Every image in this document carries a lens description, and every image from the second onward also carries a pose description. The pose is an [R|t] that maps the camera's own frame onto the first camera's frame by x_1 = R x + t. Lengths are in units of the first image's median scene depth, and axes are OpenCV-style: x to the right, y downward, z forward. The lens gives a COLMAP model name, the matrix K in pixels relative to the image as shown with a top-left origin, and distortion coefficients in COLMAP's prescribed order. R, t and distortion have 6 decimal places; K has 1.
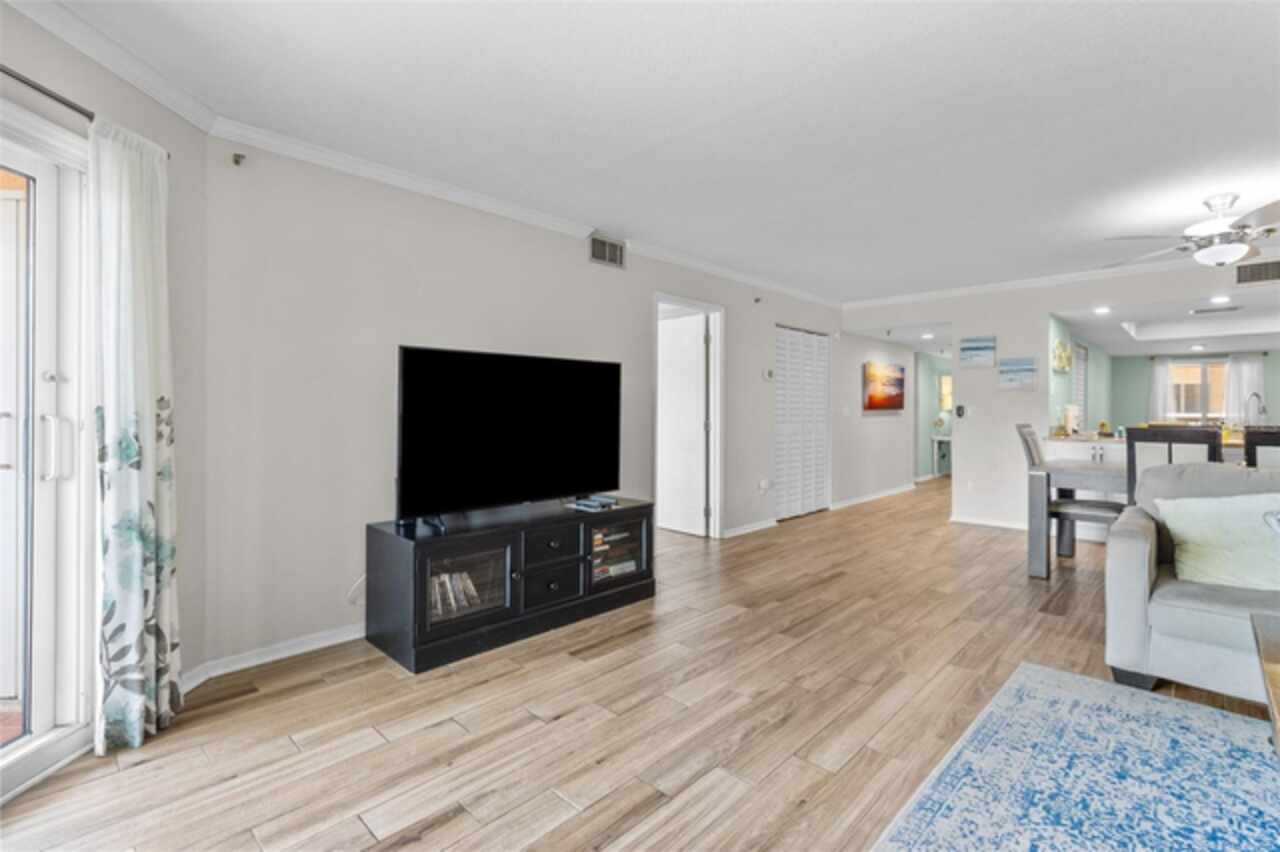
lens RADIAL K [[590.9, 0, 646.5], [0, 590.9, 420.6], [0, 0, 1]] dist [0.000549, -0.000040]
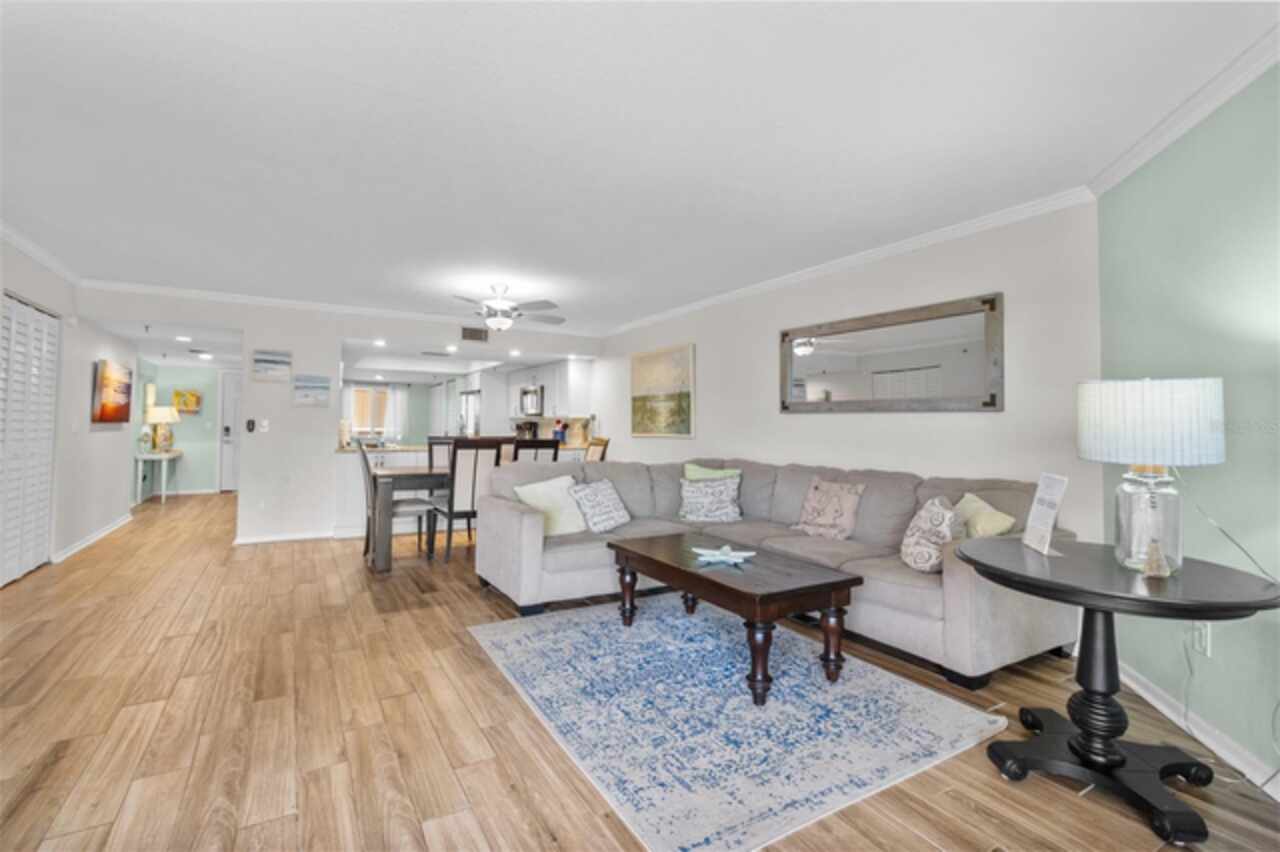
lens RADIAL K [[590.9, 0, 647.0], [0, 590.9, 418.2], [0, 0, 1]] dist [0.000549, -0.000040]
pose [[0.260740, 0.018091, 0.965239, -0.438878], [0.009028, 0.999735, -0.021176, -0.003430], [-0.965367, 0.014236, 0.260508, 0.281626]]
